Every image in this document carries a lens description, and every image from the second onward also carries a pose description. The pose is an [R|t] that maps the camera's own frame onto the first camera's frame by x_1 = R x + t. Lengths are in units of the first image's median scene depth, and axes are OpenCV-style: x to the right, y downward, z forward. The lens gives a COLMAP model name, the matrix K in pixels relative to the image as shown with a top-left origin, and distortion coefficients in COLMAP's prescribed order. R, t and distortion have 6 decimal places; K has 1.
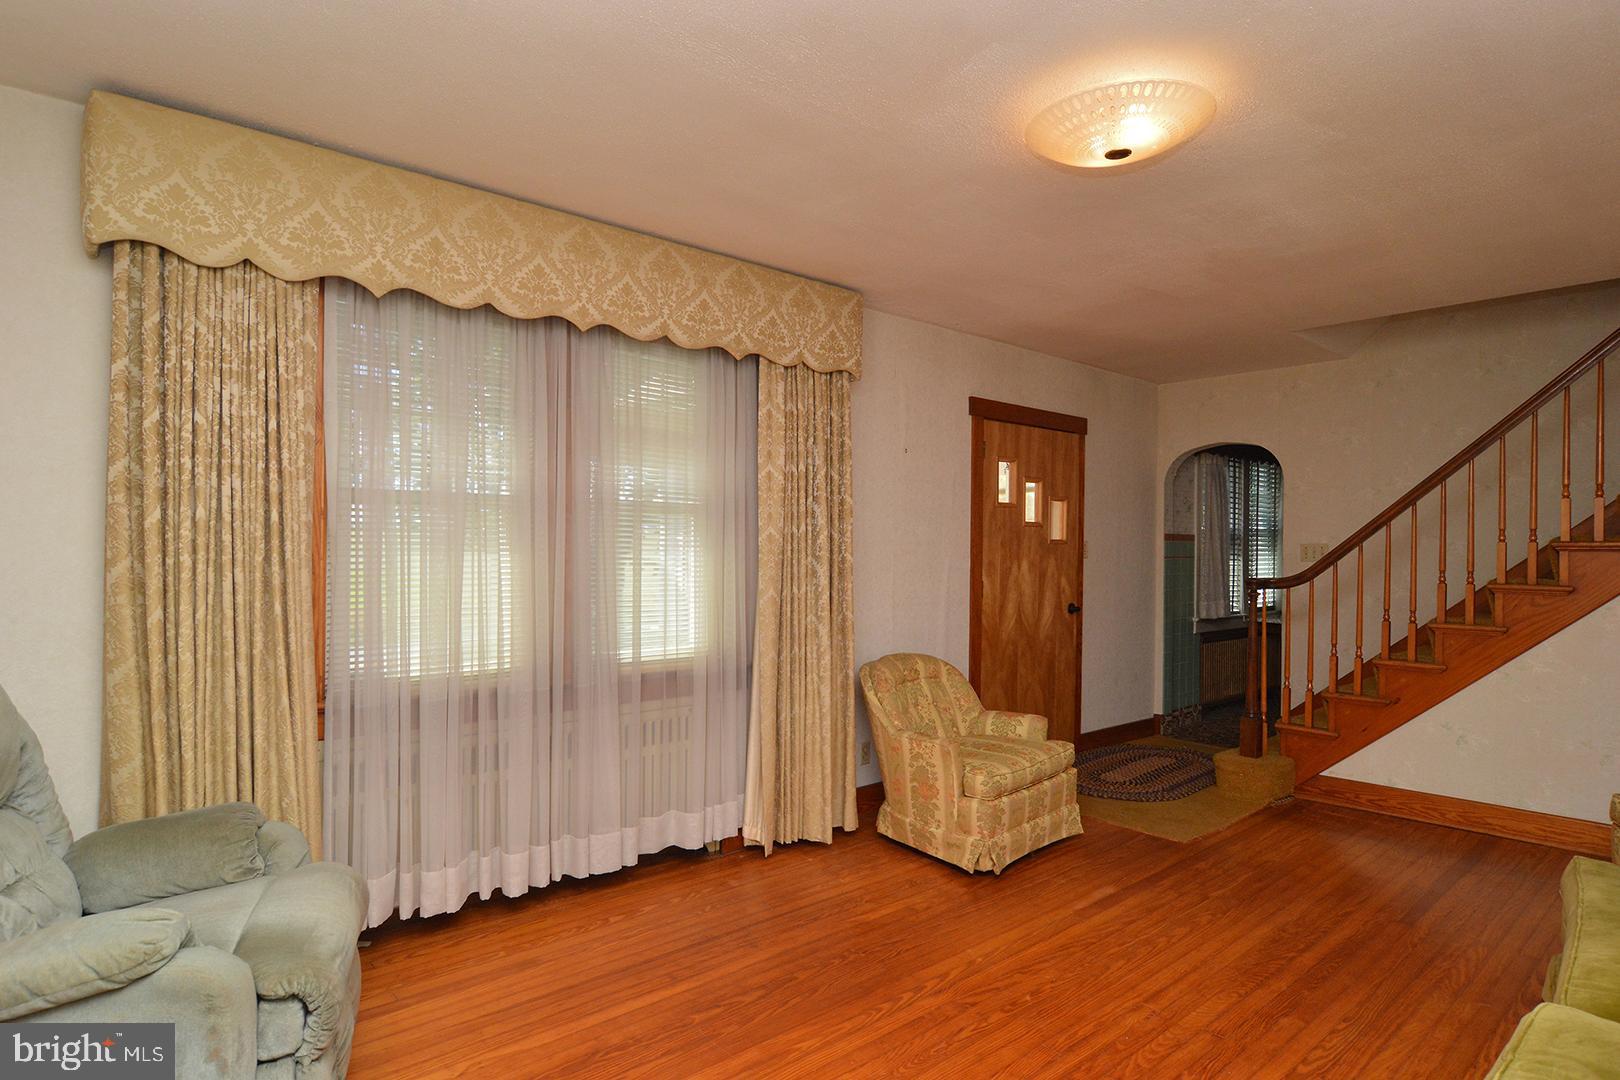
lens RADIAL K [[889.2, 0, 812.6], [0, 889.2, 550.6], [0, 0, 1]] dist [-0.011261, -0.006196]
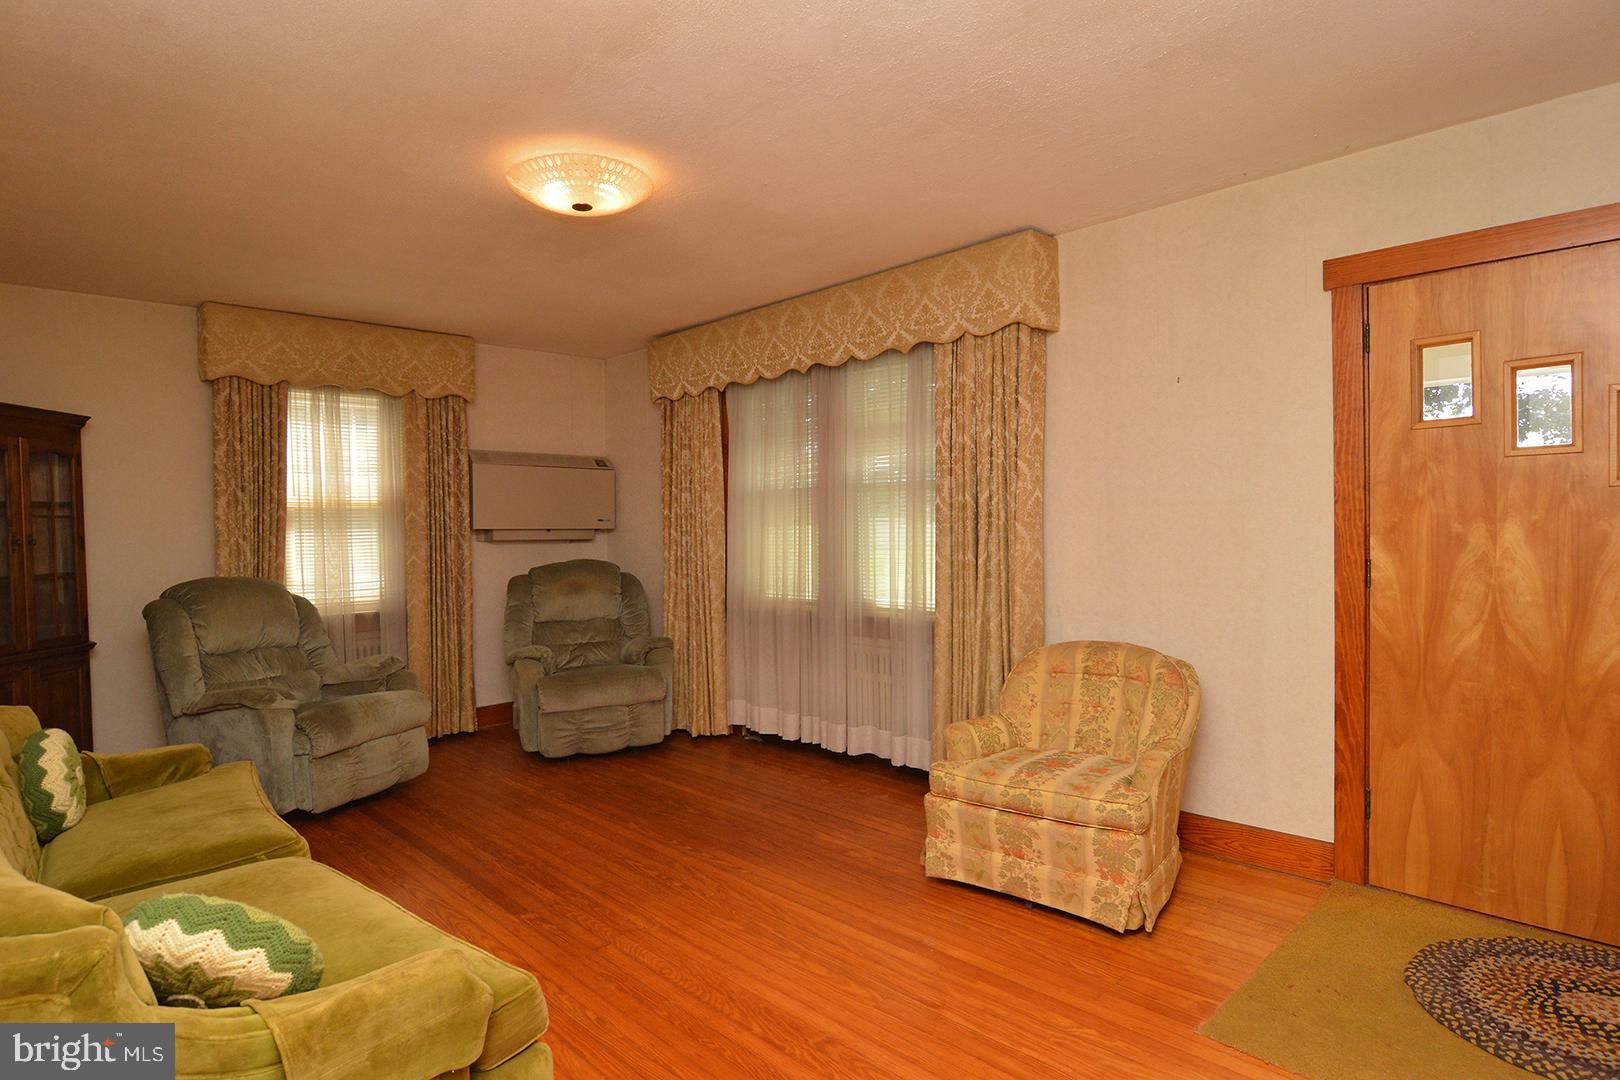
lens RADIAL K [[889.2, 0, 809.5], [0, 889.2, 556.8], [0, 0, 1]] dist [-0.011261, -0.006196]
pose [[0.035938, 0.014006, -0.999256, 1.162939], [0.007889, 0.999867, 0.014298, 0.032739], [0.999323, -0.008397, 0.035822, 0.909810]]
